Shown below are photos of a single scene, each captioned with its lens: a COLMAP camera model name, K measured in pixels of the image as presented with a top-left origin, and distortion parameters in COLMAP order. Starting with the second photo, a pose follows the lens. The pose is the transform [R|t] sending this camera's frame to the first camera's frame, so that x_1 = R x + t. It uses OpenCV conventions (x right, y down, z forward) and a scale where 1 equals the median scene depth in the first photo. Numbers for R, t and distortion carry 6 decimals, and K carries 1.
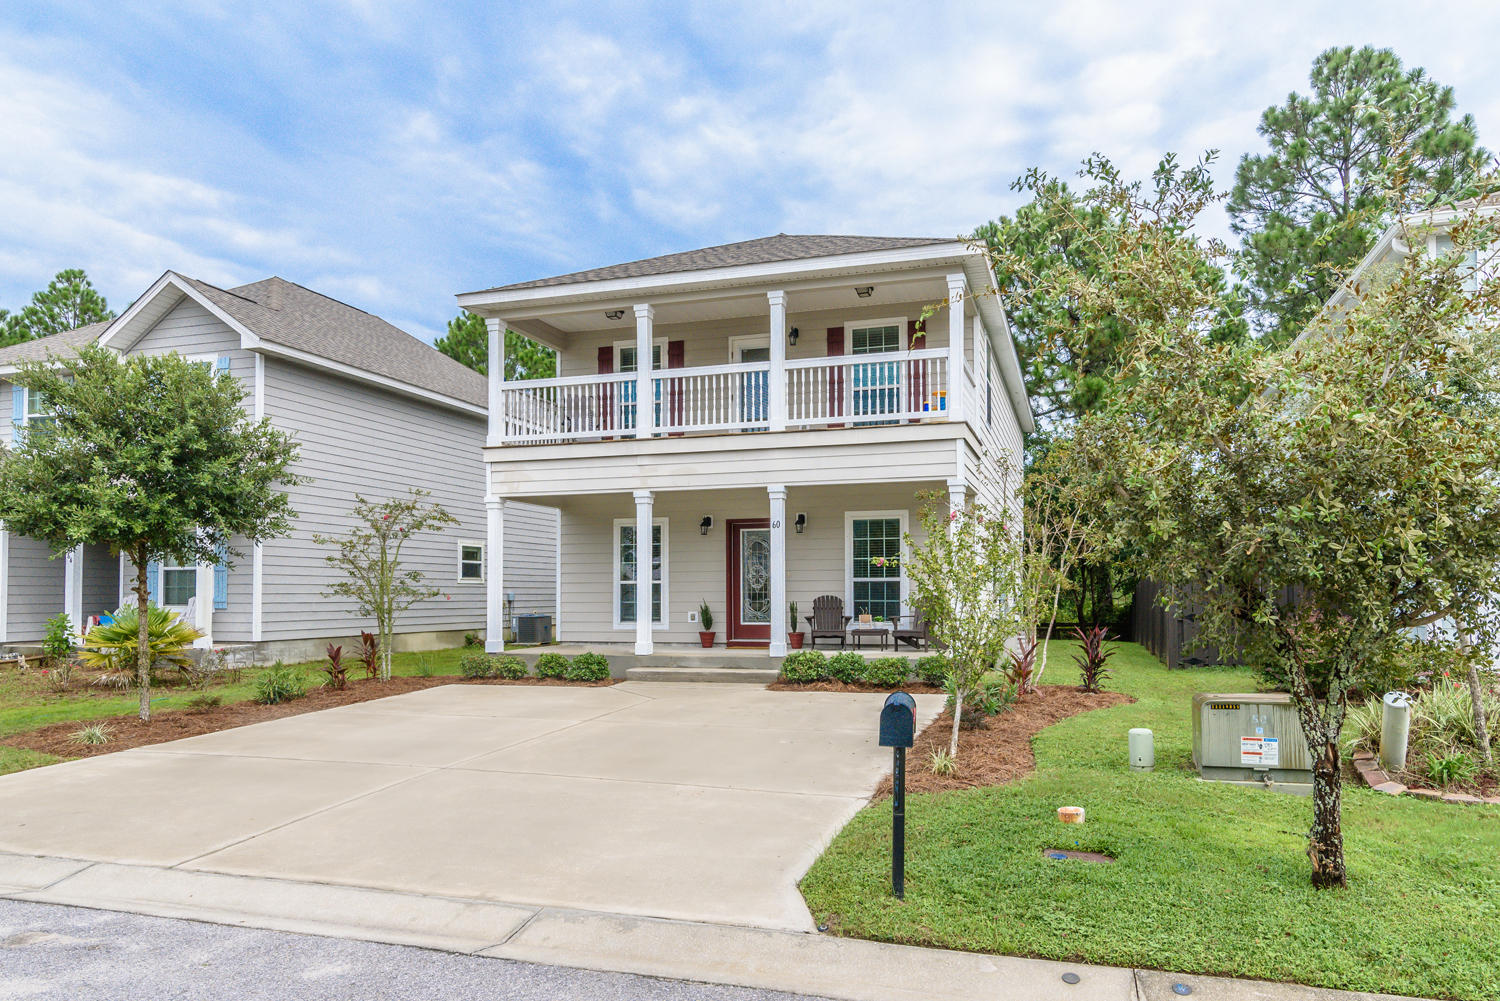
lens RADIAL K [[963.5, 0, 755.1], [0, 963.5, 504.1], [0, 0, 1]] dist [-0.007105, 0.010101]
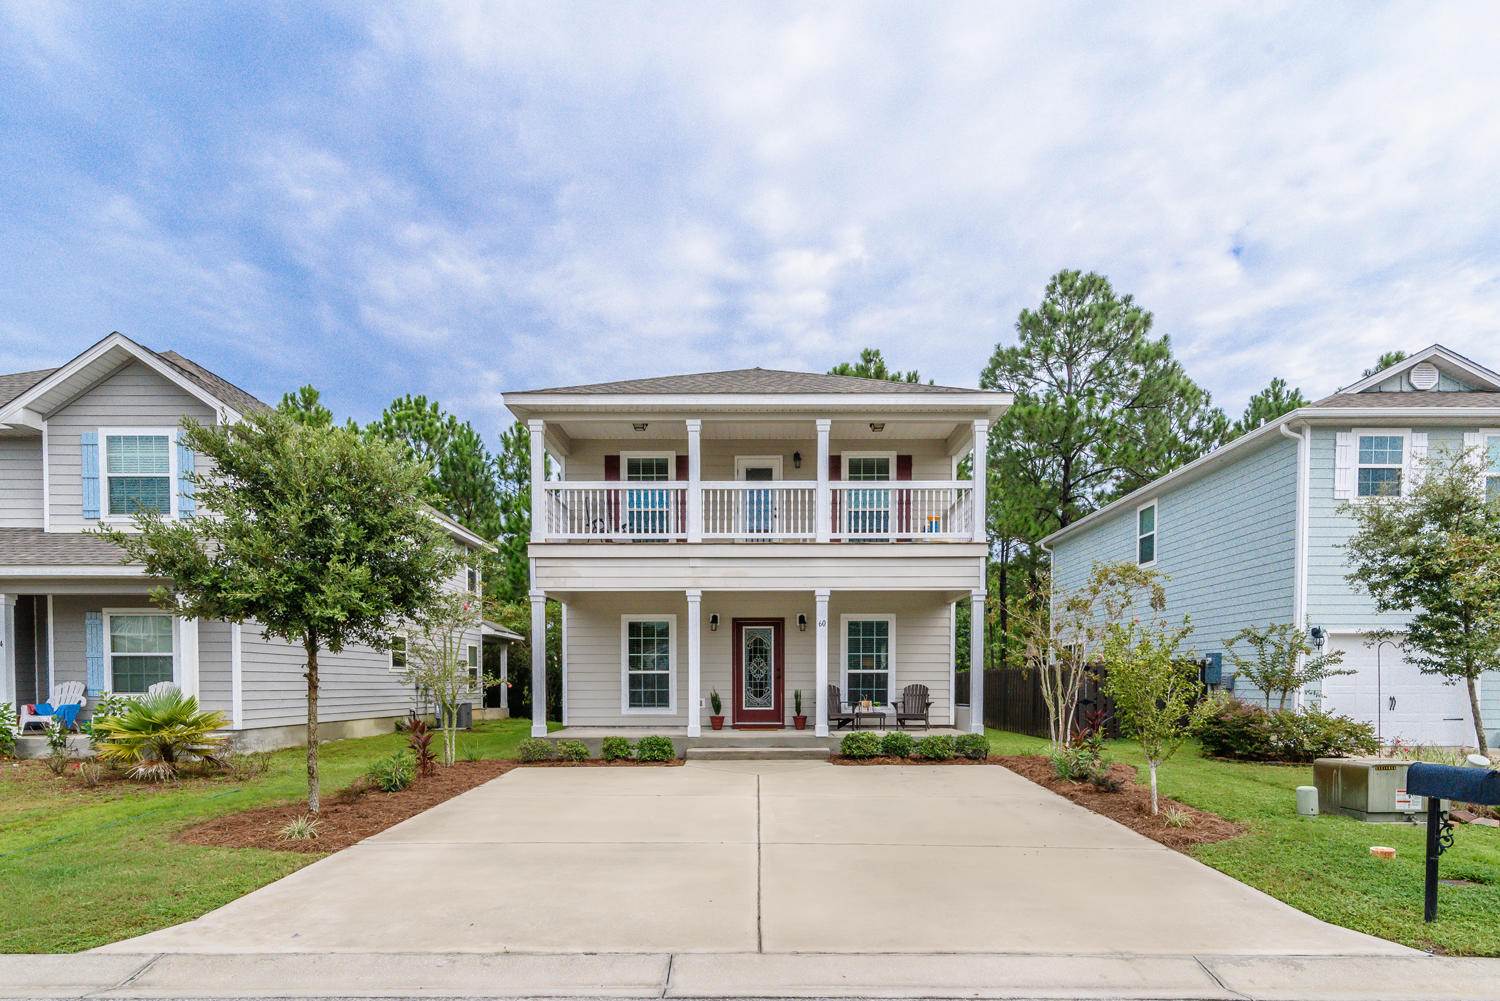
lens RADIAL K [[809.4, 0, 731.3], [0, 809.4, 662.9], [0, 0, 1]] dist [0.020575, -0.000944]
pose [[0.958354, 0.011680, 0.285343, -0.317229], [-0.030118, 0.997725, 0.060315, 0.011425], [-0.283989, -0.066397, 0.956526, 0.082390]]
